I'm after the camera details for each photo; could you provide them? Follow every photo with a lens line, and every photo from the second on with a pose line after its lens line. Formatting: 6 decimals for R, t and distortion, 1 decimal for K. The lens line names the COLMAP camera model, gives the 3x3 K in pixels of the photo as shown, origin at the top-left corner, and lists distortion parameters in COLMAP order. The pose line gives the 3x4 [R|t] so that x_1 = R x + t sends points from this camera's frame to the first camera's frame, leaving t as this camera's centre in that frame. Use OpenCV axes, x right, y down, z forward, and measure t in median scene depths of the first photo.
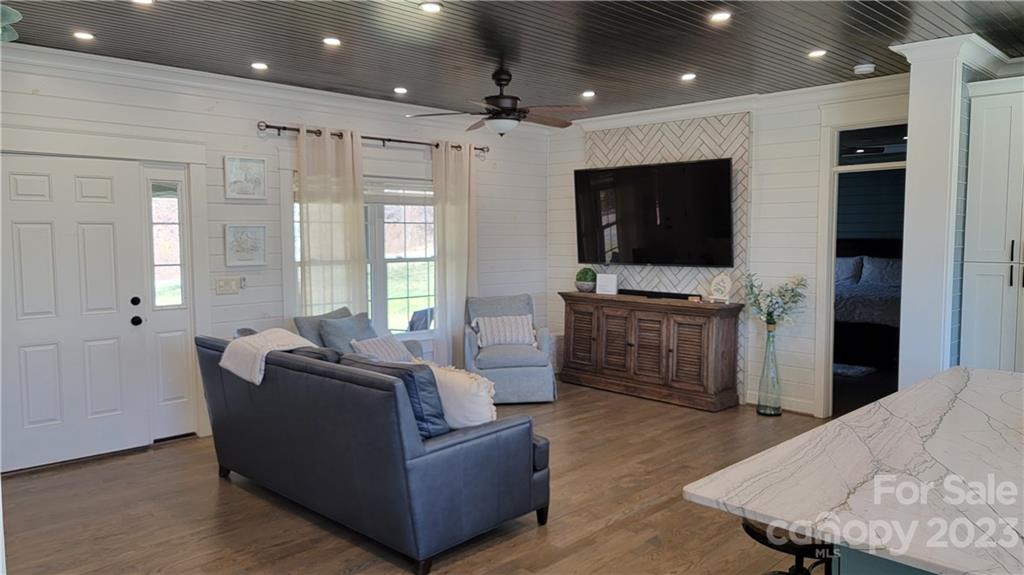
lens RADIAL K [[737.8, 0, 512.0], [0, 737.8, 287.5], [0, 0, 1]] dist [-0.002792, -0.001070]
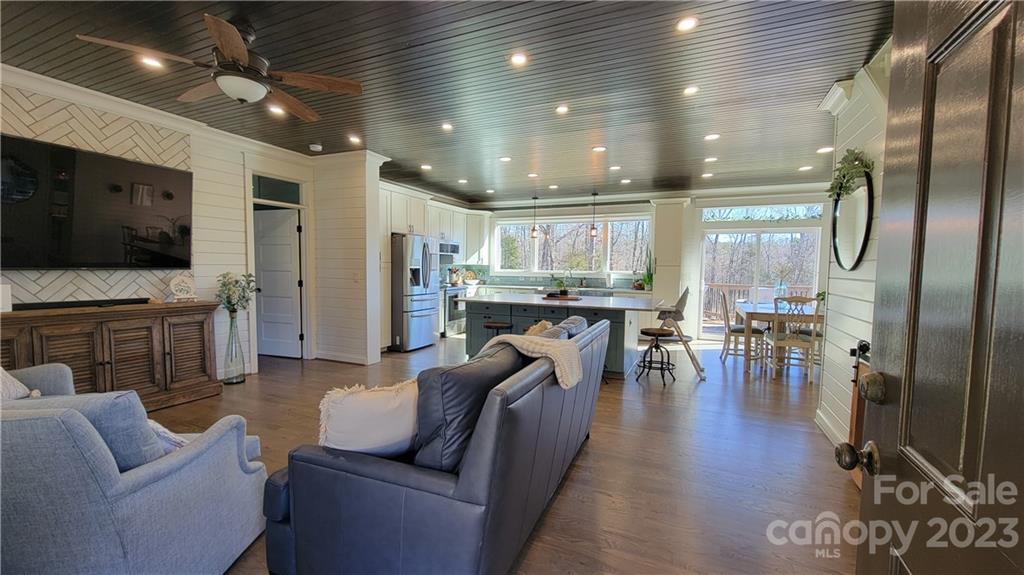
lens RADIAL K [[413.6, 0, 510.9], [0, 413.6, 293.0], [0, 0, 1]] dist [0.000638, -0.000049]
pose [[-0.361922, -0.058690, 0.930359, -0.475029], [0.059920, 0.994488, 0.086045, -0.016436], [-0.930281, 0.086889, -0.356410, 0.774741]]
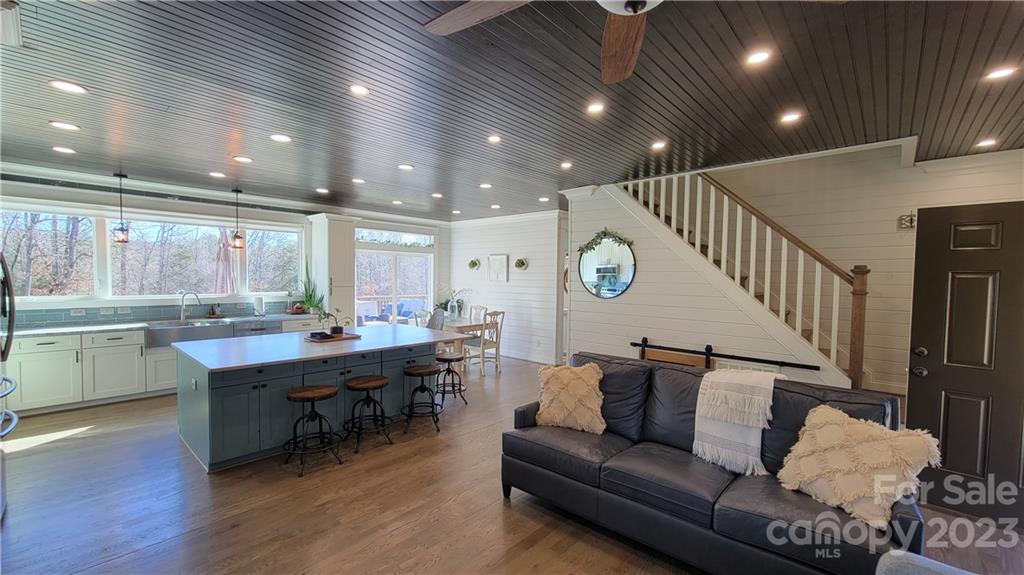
lens RADIAL K [[413.6, 0, 510.9], [0, 413.6, 293.0], [0, 0, 1]] dist [0.000638, -0.000049]
pose [[-0.998877, -0.006897, -0.046863, 0.042110], [-0.012276, 0.993234, 0.115482, -0.078030], [0.045750, 0.115928, -0.992203, 1.032852]]
